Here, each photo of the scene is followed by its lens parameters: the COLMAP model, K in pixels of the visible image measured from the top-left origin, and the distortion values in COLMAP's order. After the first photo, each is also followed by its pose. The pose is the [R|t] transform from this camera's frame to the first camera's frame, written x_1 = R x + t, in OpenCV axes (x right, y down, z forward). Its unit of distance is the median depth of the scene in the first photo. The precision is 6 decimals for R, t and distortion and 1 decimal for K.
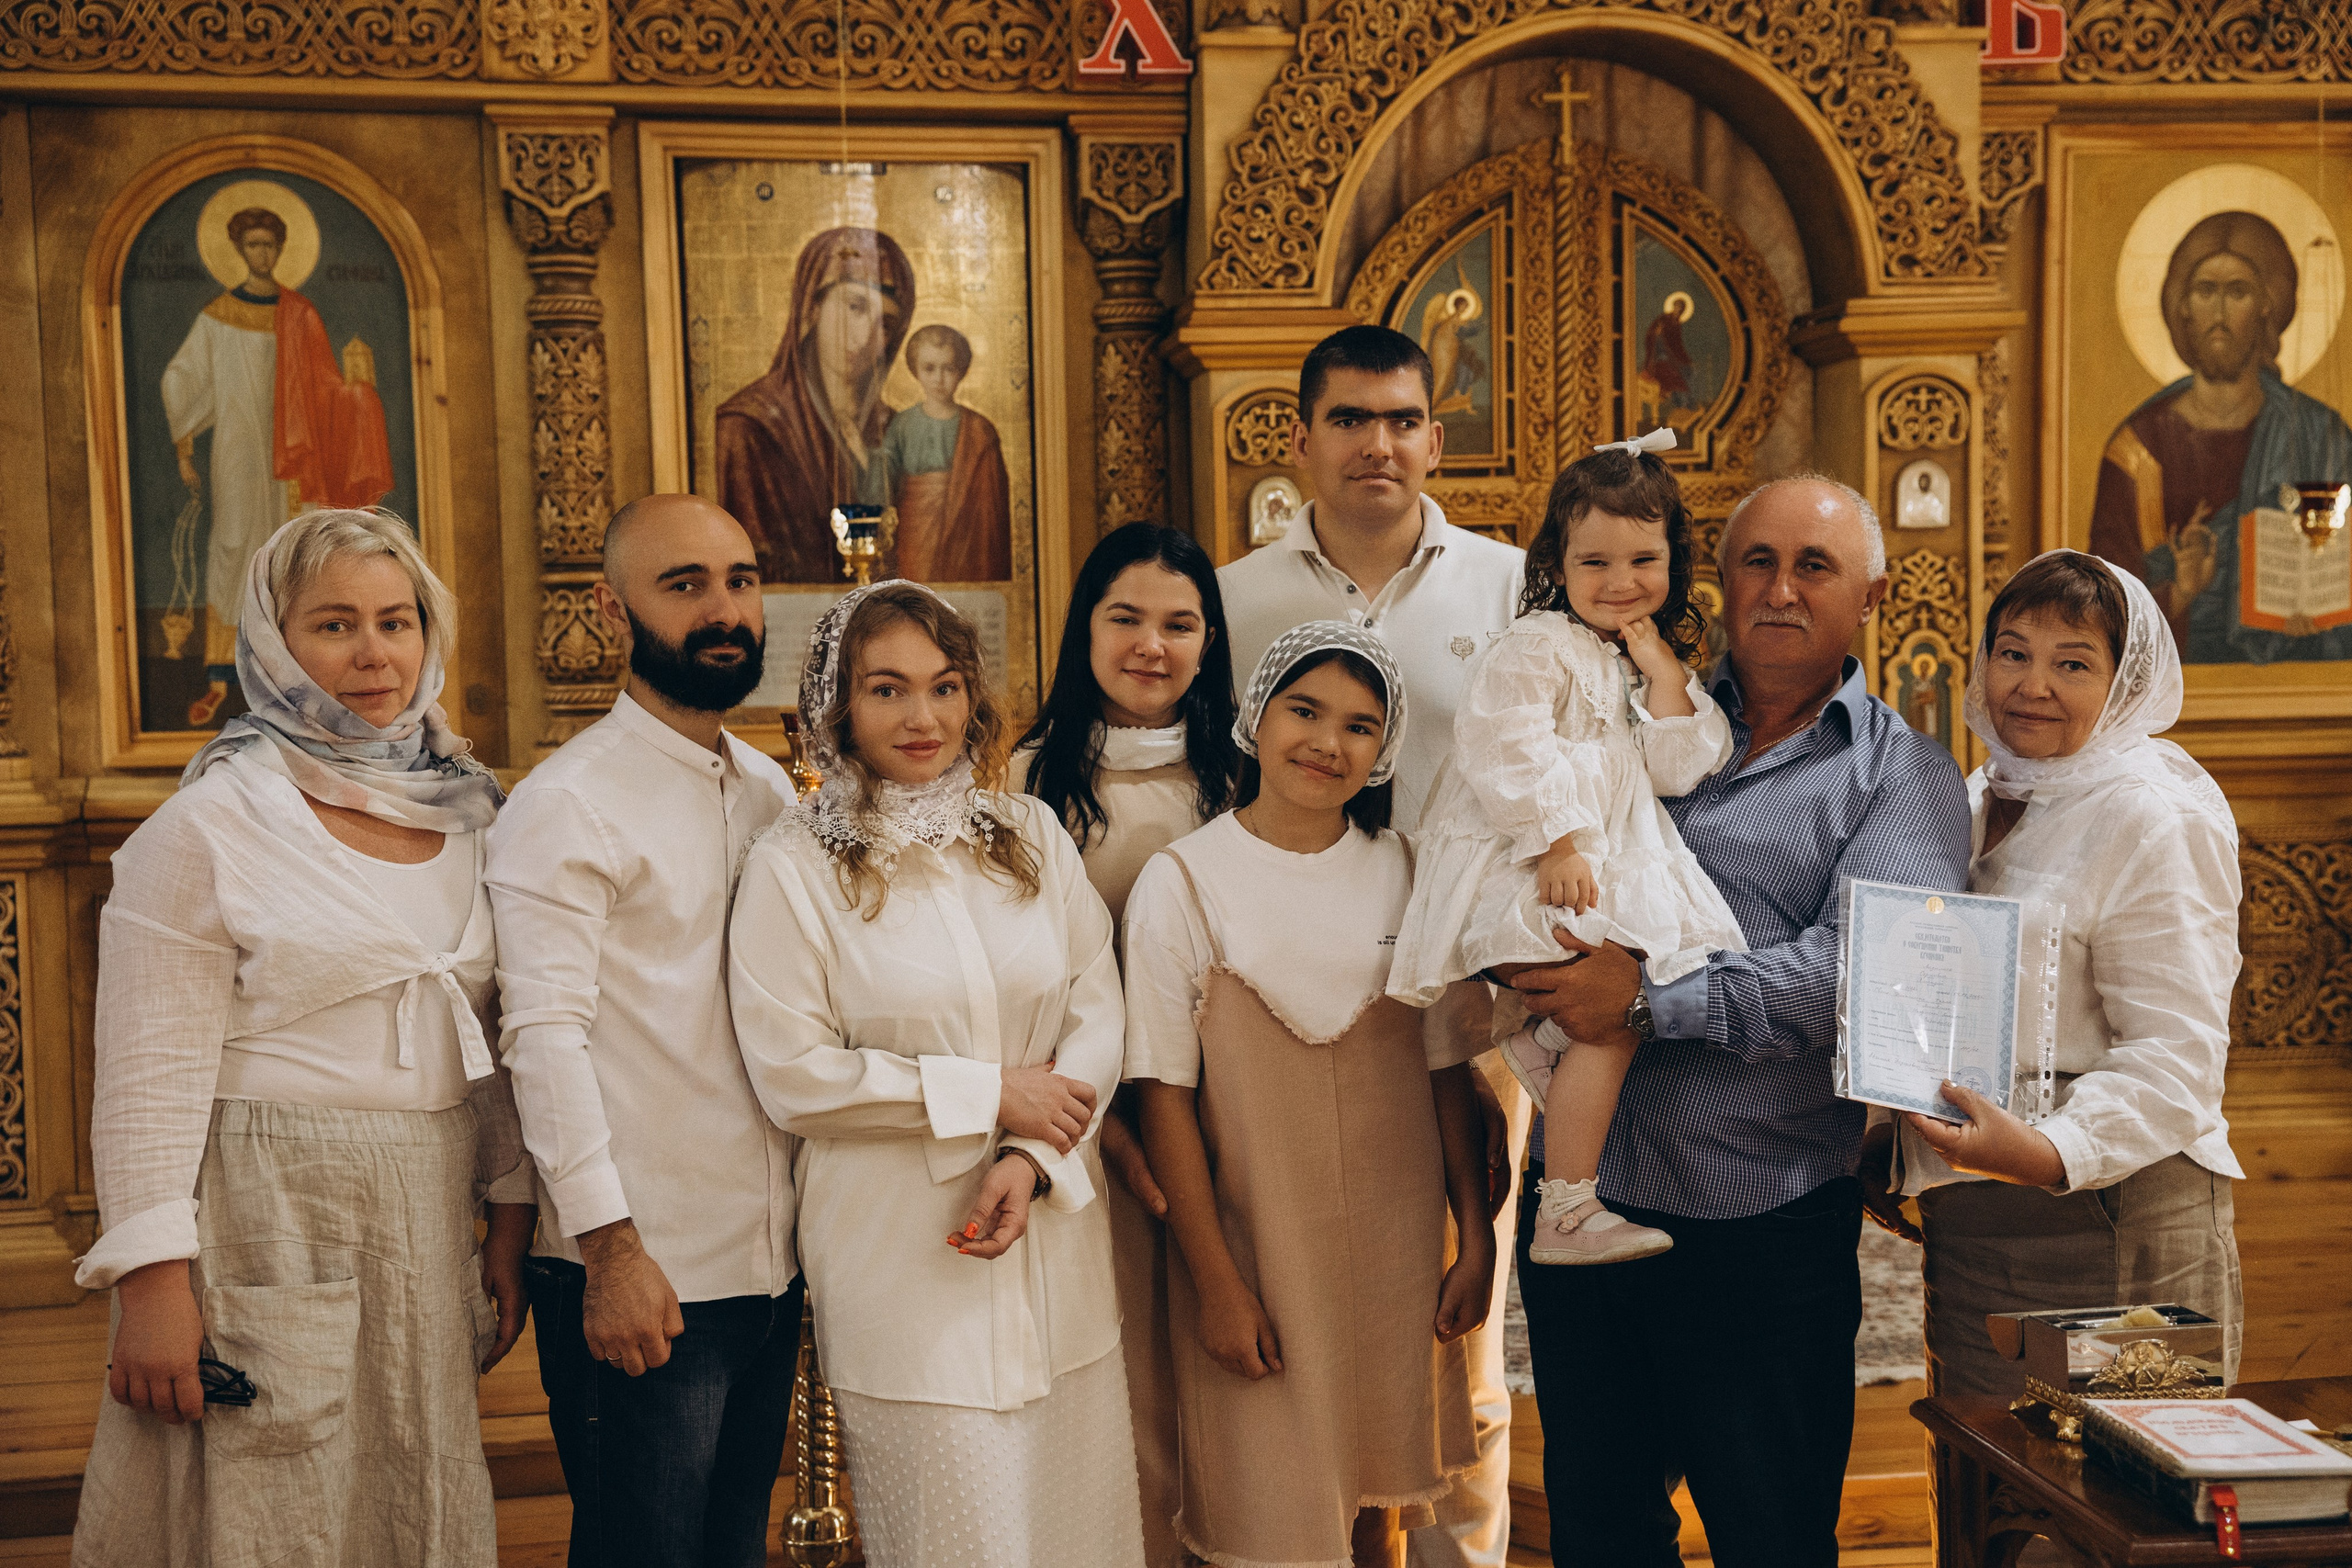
lens RADIAL K [[2925.8, 0, 1167.2], [0, 2925.8, 803.7], [0, 0, 1]] dist [0.188494, 0.000000]
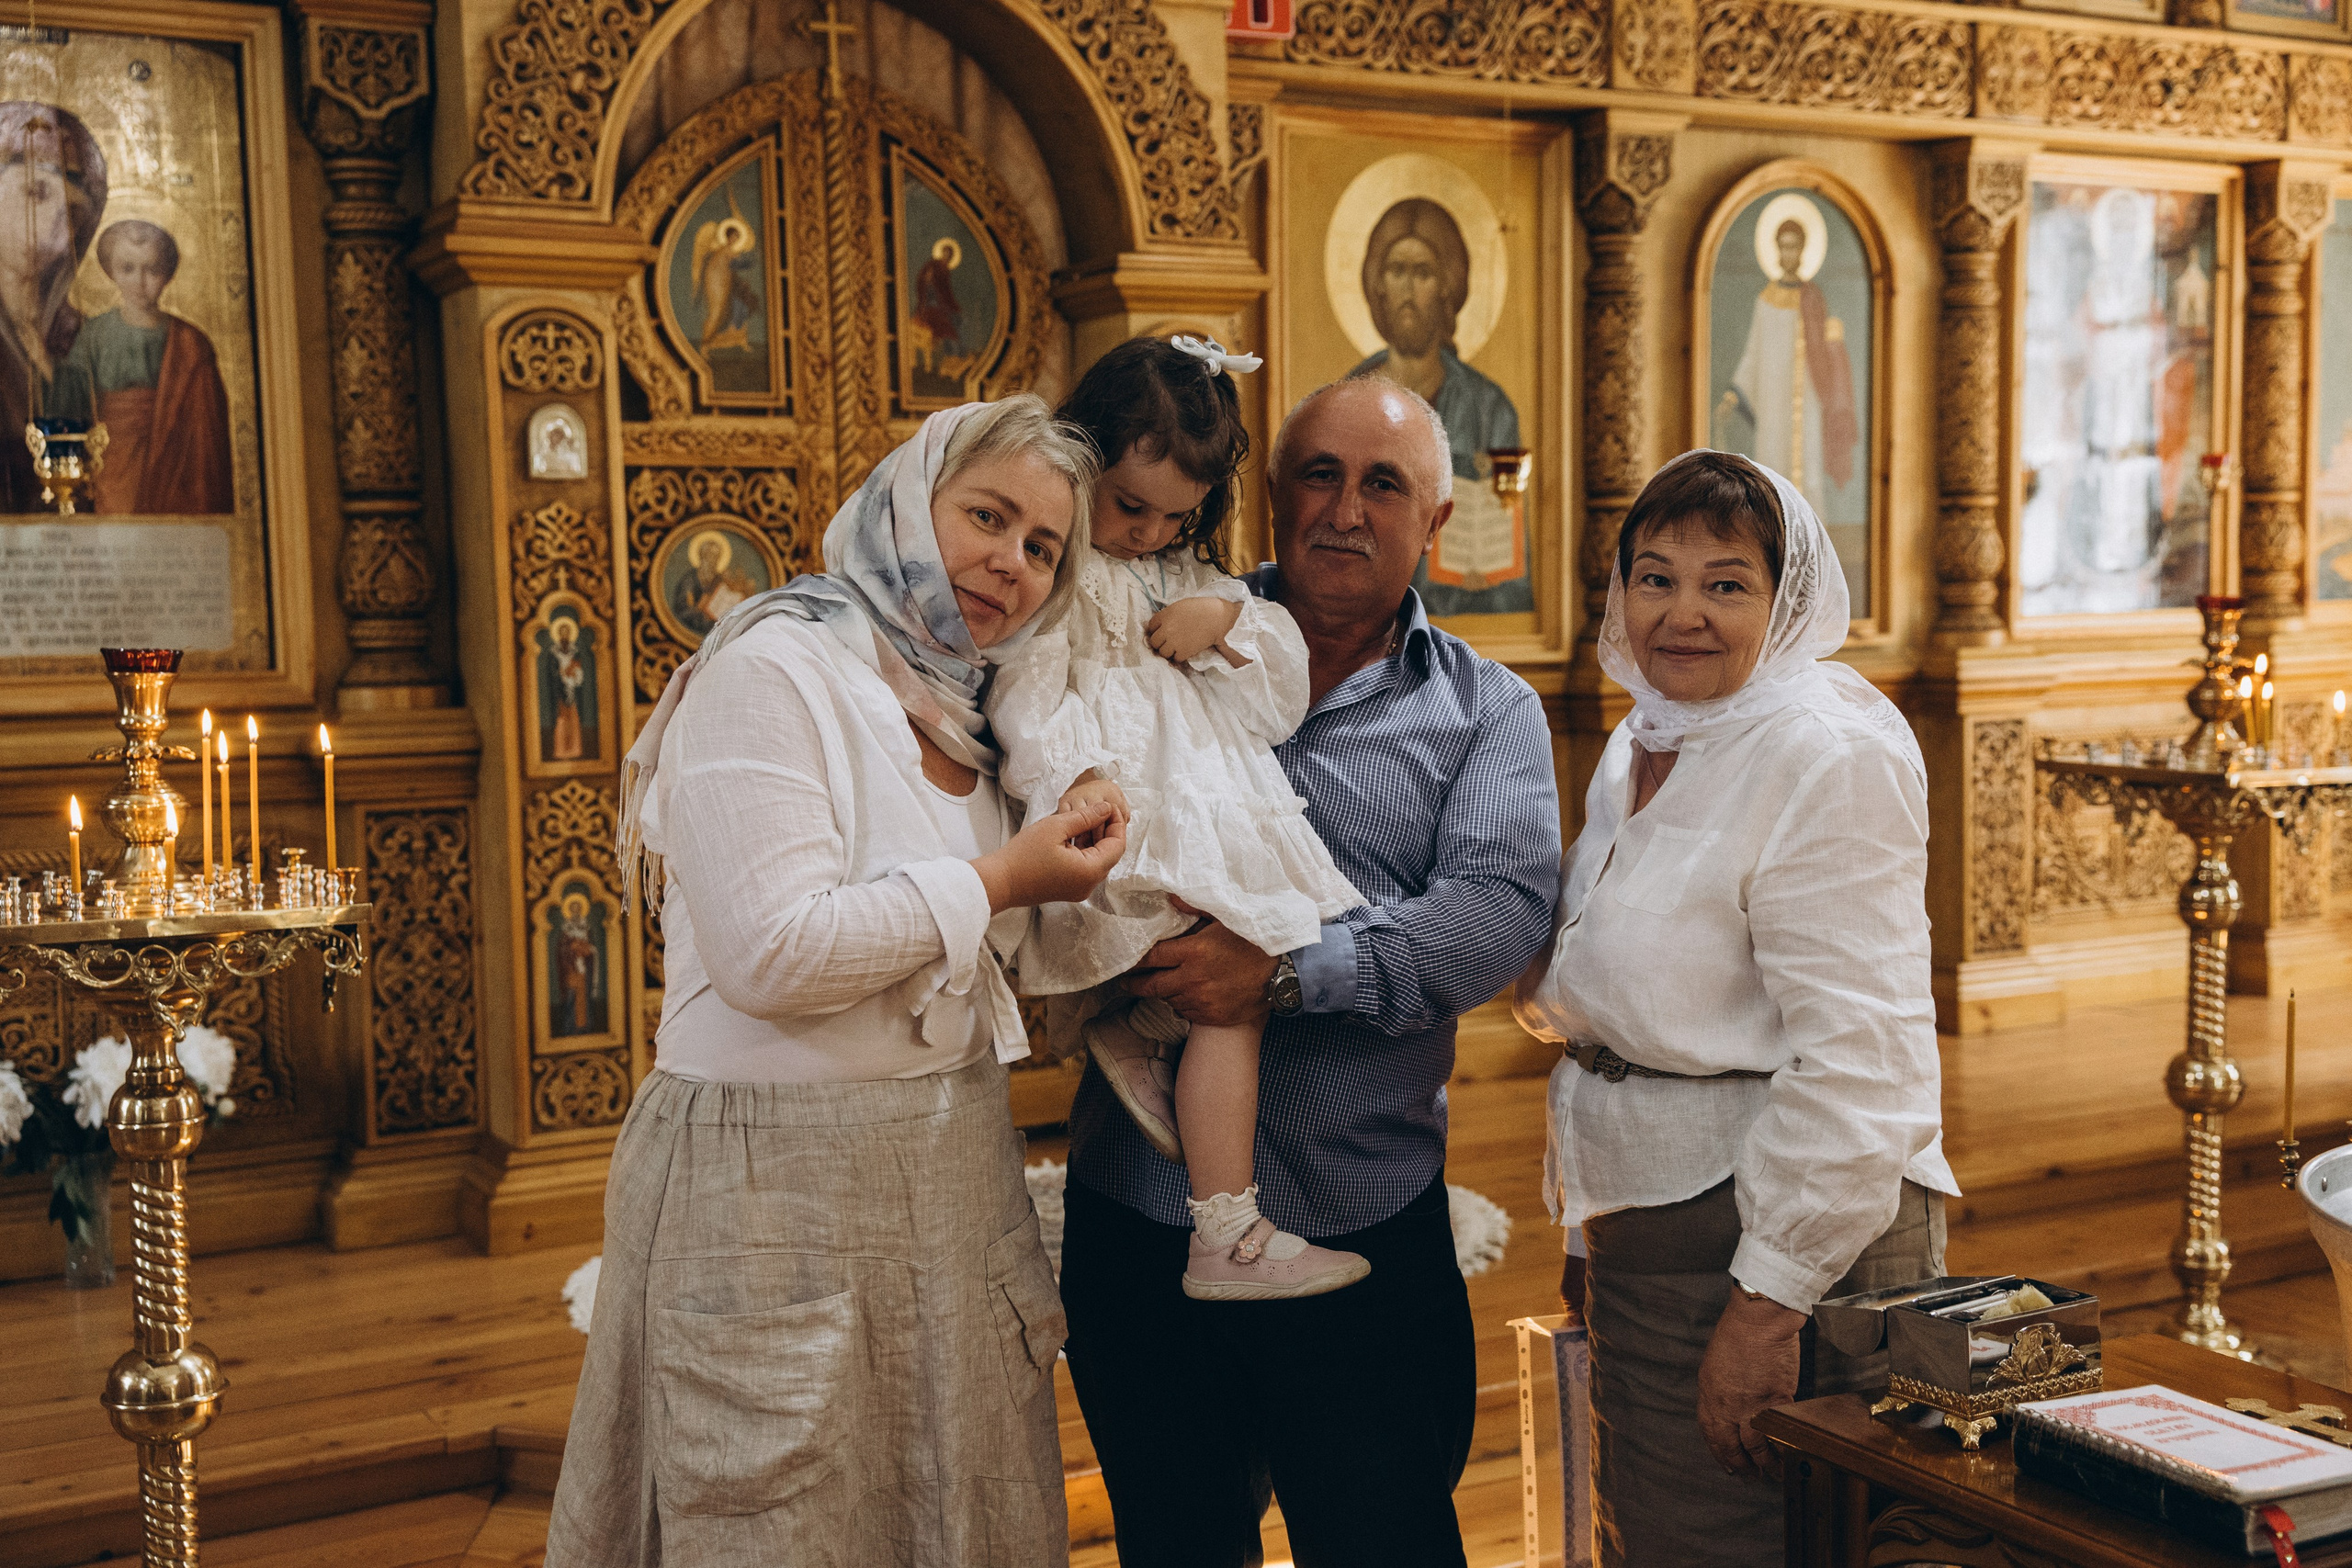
lens RADIAL K [[2621.6, 0, 1156.0], [0, 2621.6, 787.5], [0, 0, 1]] dist [0.156065, 0.000000]
pose [[0.936631, -0.023516, 0.349528, -0.078801], [0.020167, 0.999709, 0.013218, 0.001427], [-0.349738, -0.005332, 0.936833, 0.148390]]
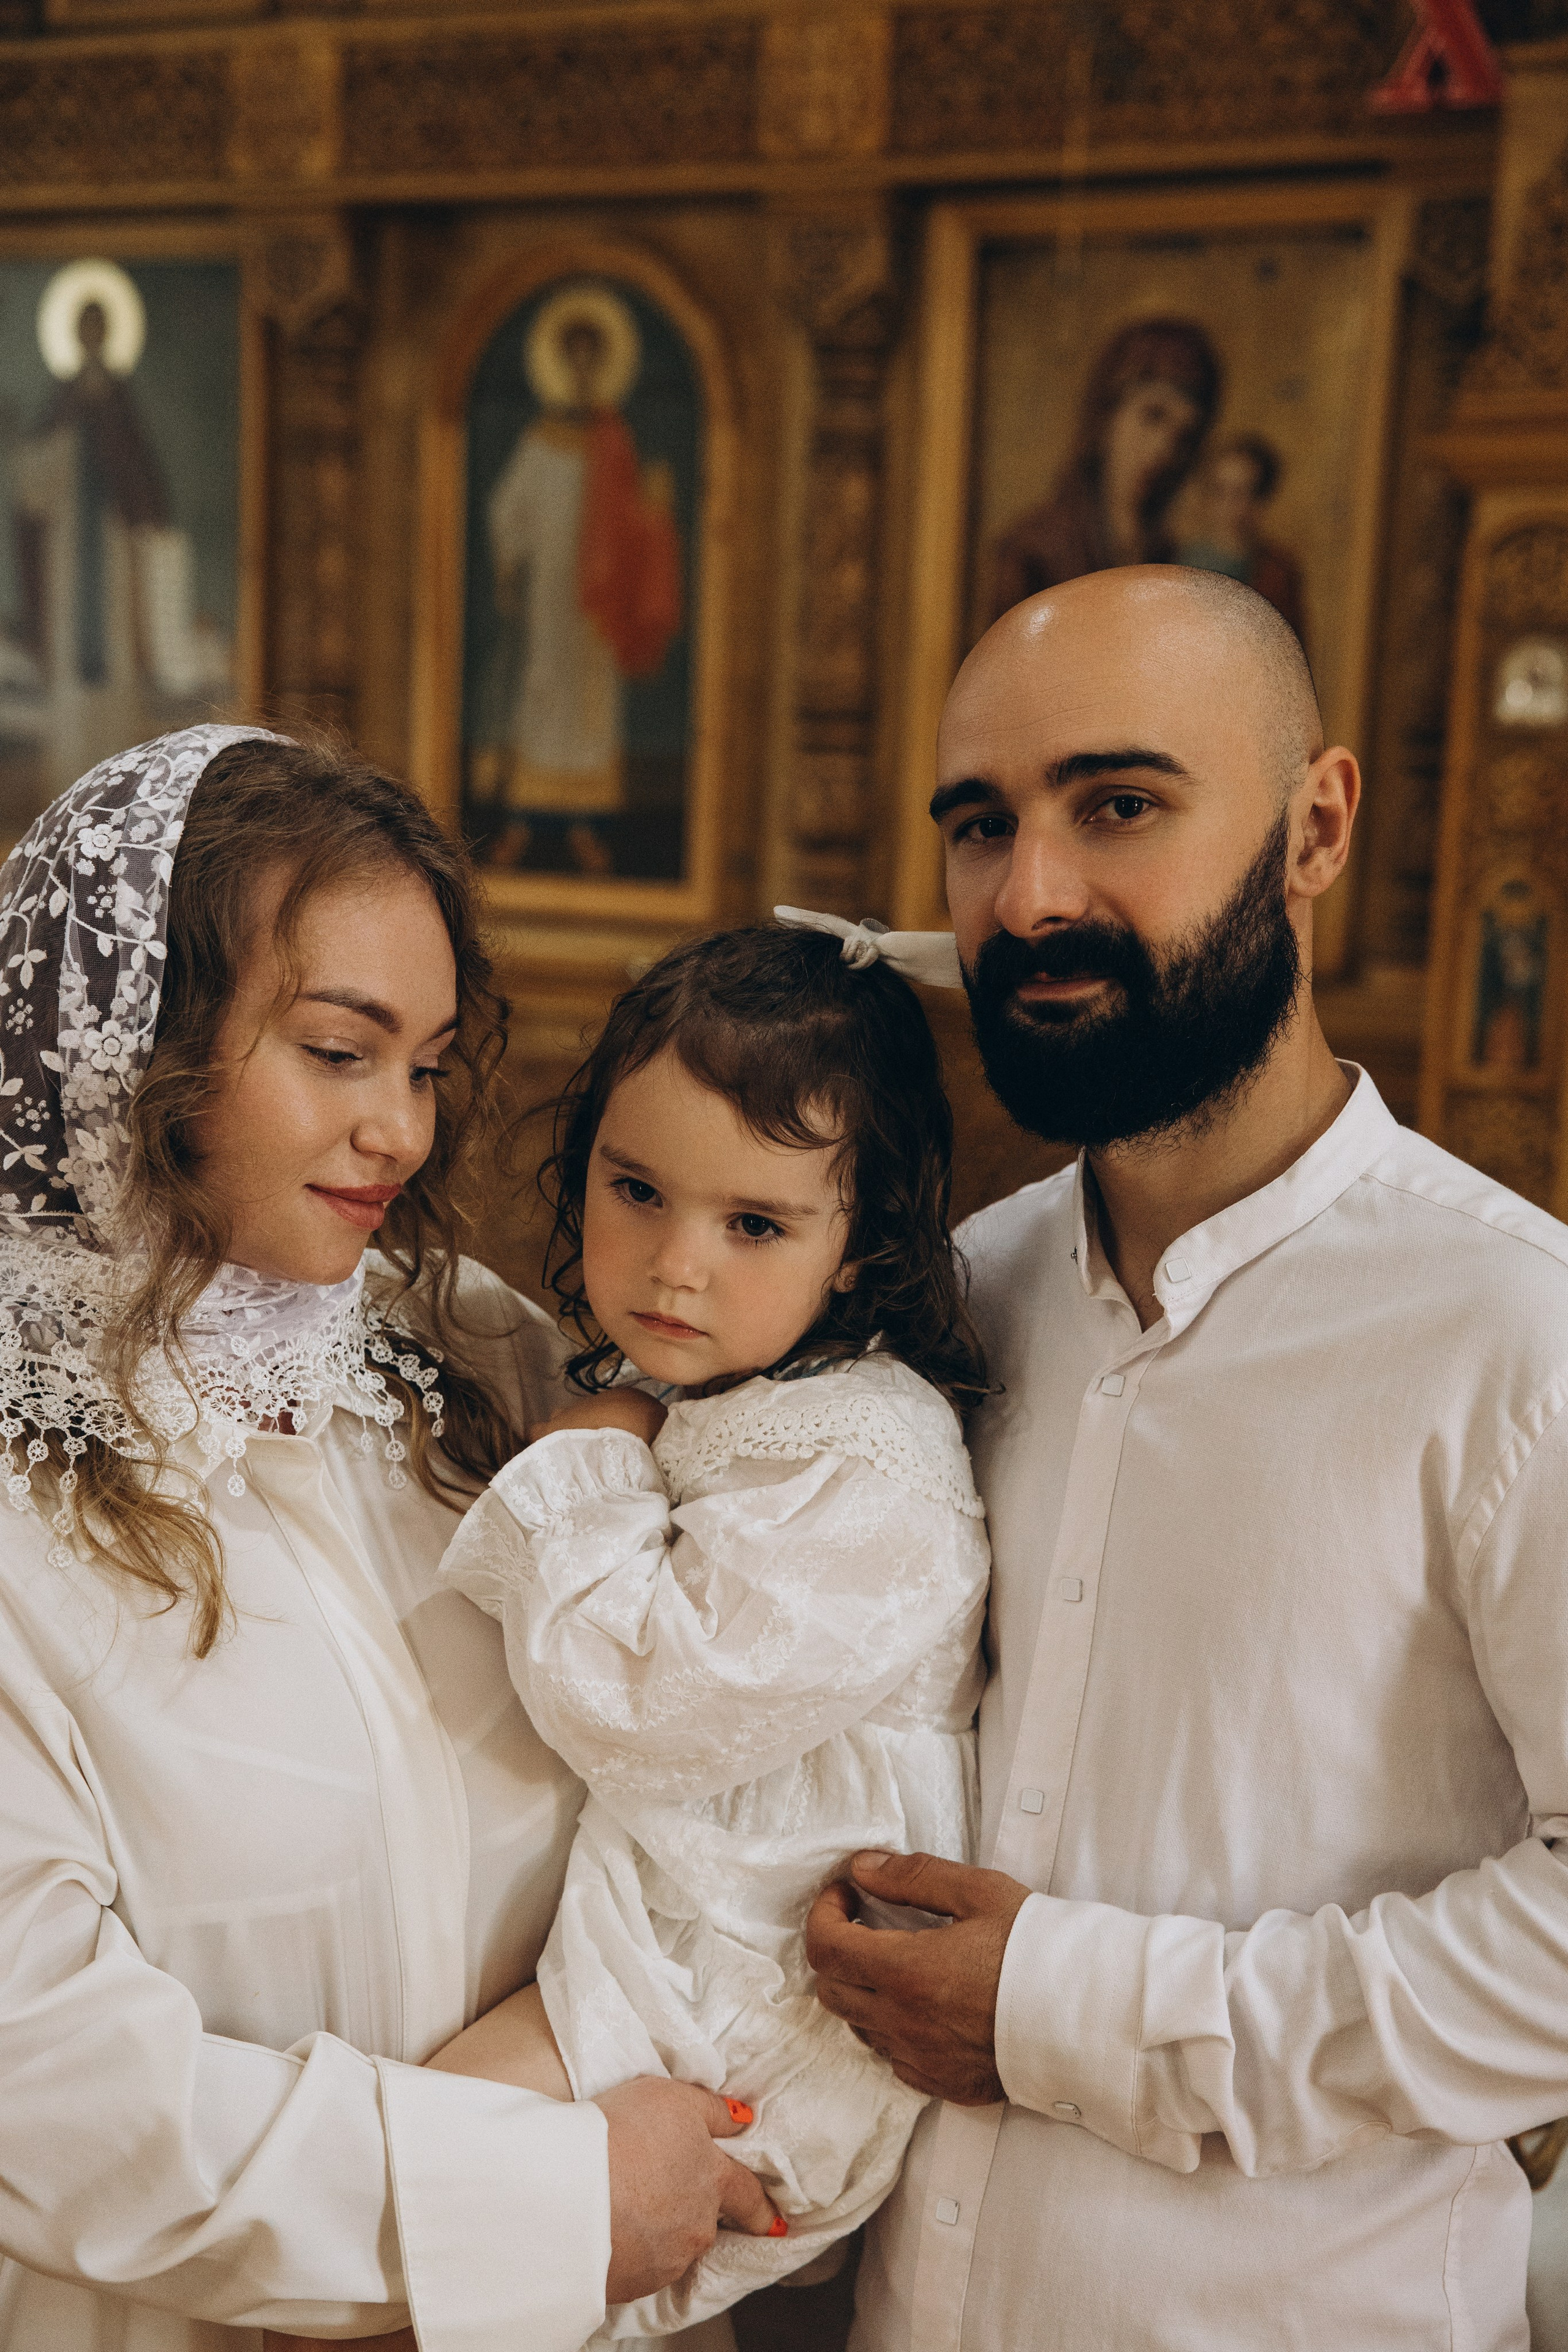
lens RADIAL K [[3651.0, 0, 779.3], [0, 3651.0, 1252.3], [0, 0, 1]] dist [0.166835, 0.000000]
pose [[0.783720, 0.138101, -0.605567, 0.471969], [-0.099805, 0.990300, 0.096674, -0.026799], [0.613044, -0.015326, 0.789900, 0.121260]]
